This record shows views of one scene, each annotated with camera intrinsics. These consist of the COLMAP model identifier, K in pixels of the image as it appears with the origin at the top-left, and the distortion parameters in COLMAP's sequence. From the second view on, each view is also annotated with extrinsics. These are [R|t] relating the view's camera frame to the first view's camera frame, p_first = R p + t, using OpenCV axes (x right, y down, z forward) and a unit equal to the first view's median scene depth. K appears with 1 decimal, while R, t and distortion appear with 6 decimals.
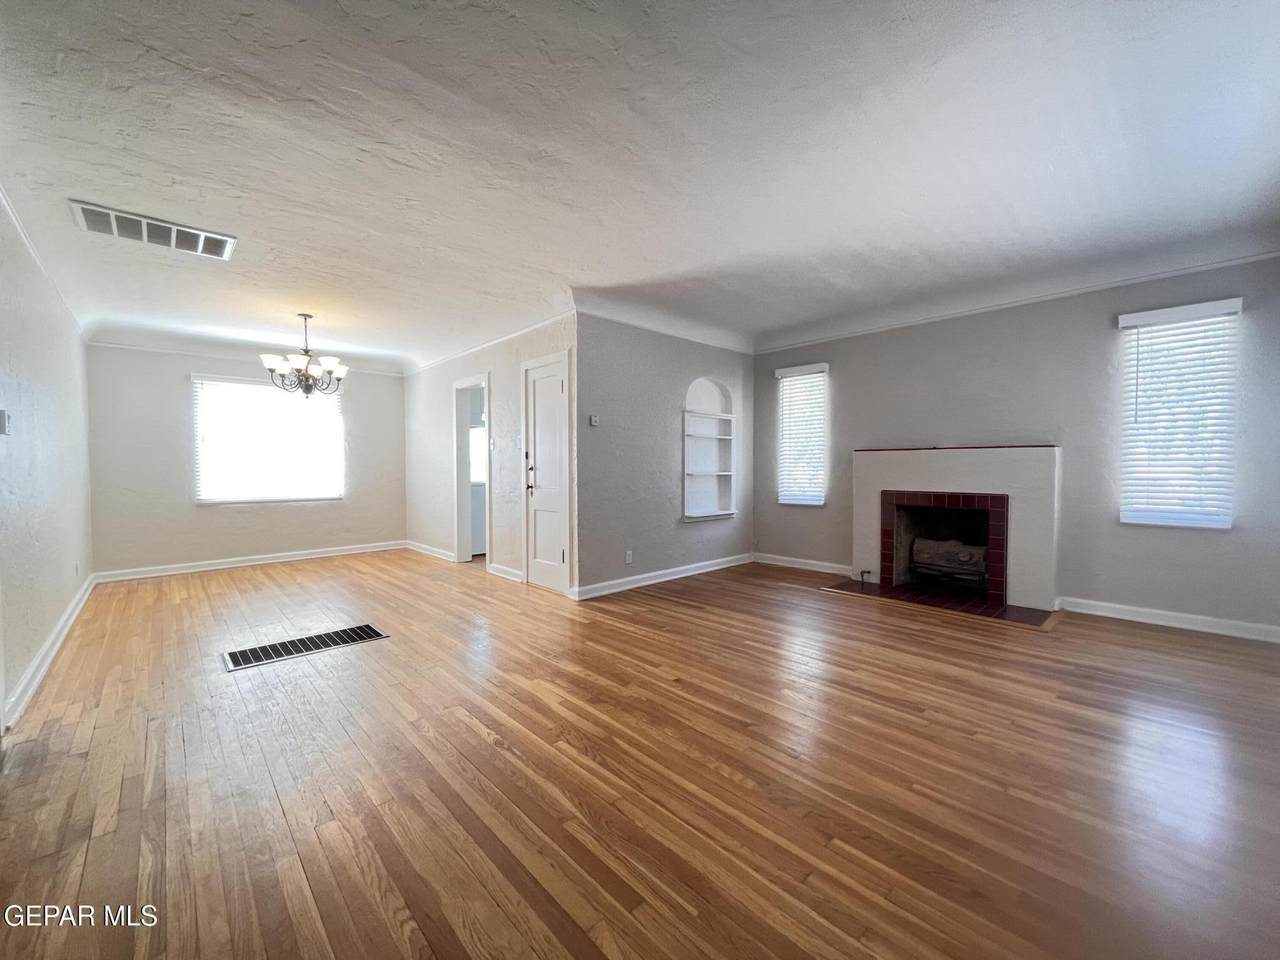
lens RADIAL K [[515.2, 0, 644.7], [0, 515.2, 478.4], [0, 0, 1]] dist [0.001314, 0.000248]
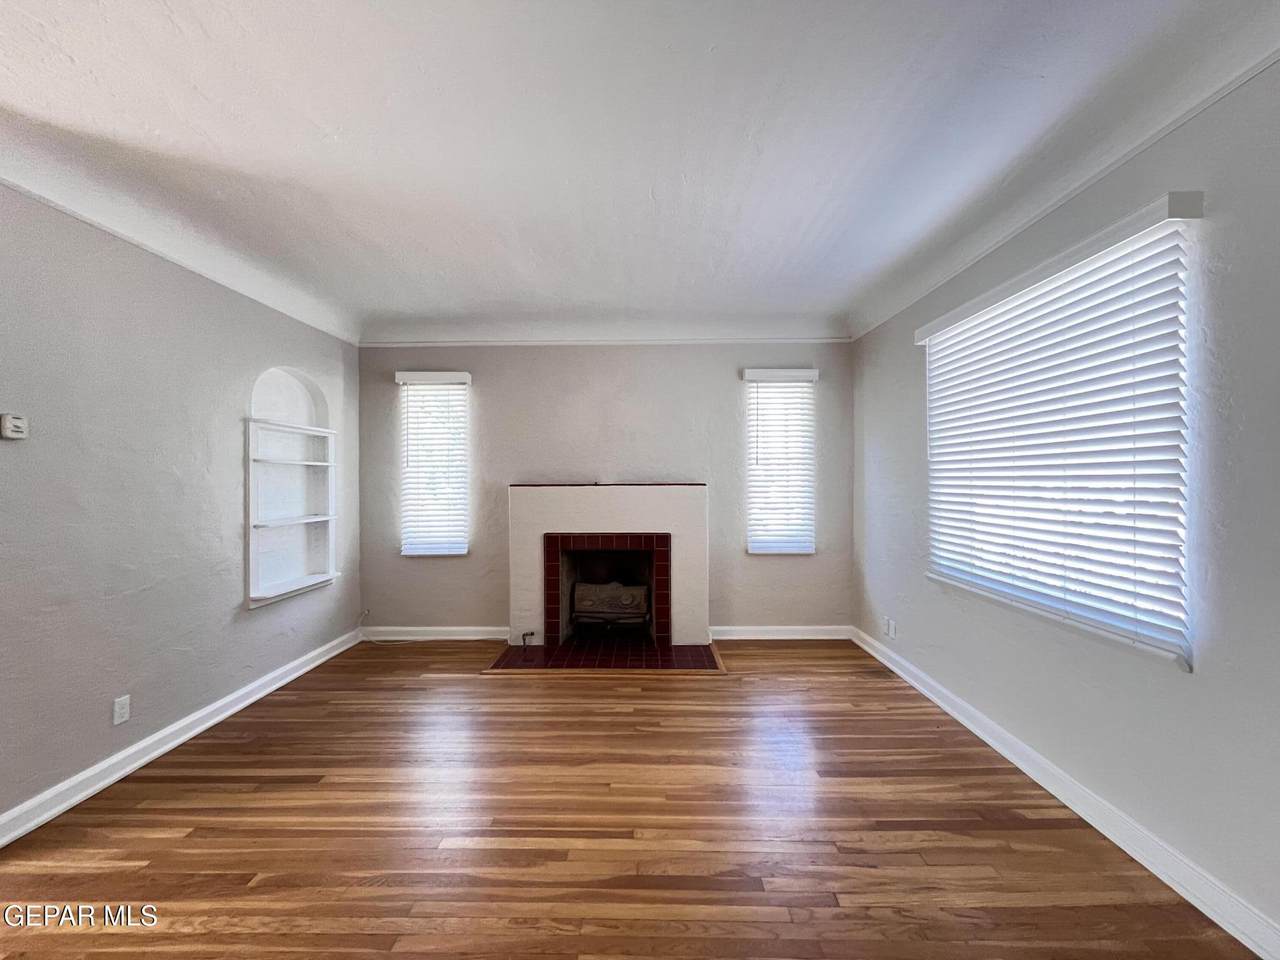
lens RADIAL K [[517.8, 0, 635.6], [0, 517.8, 478.6], [0, 0, 1]] dist [-0.000078, -0.000023]
pose [[0.695478, -0.001595, 0.718546, -0.044105], [0.021622, 0.999591, -0.018709, -0.047362], [-0.718222, 0.028548, 0.695228, 0.305081]]
